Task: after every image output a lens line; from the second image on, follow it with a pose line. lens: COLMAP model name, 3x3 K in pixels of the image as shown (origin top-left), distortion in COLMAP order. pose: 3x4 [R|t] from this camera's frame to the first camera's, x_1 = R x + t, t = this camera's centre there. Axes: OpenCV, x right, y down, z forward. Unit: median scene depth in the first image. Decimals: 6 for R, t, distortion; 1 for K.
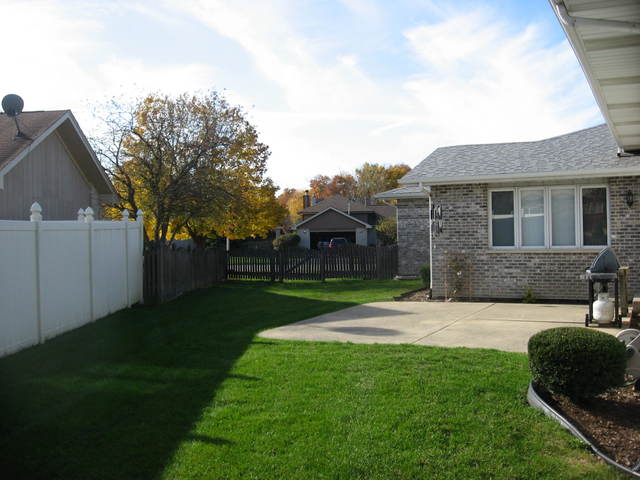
lens RADIAL K [[662.2, 0, 323.5], [0, 662.2, 240.3], [0, 0, 1]] dist [-0.121576, 0.000000]
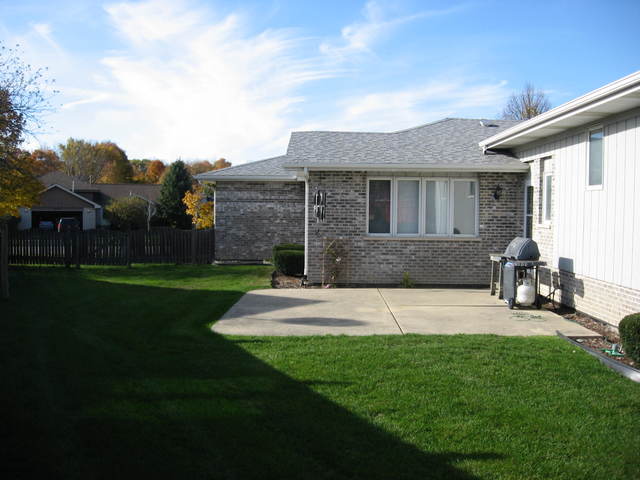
lens RADIAL K [[662.2, 0, 326.8], [0, 662.2, 219.3], [0, 0, 1]] dist [-0.121576, 0.000000]
pose [[0.894345, 0.023248, 0.446773, -0.261332], [-0.021011, 0.999730, -0.009961, -0.000891], [-0.446883, -0.000479, 0.894592, 0.105247]]
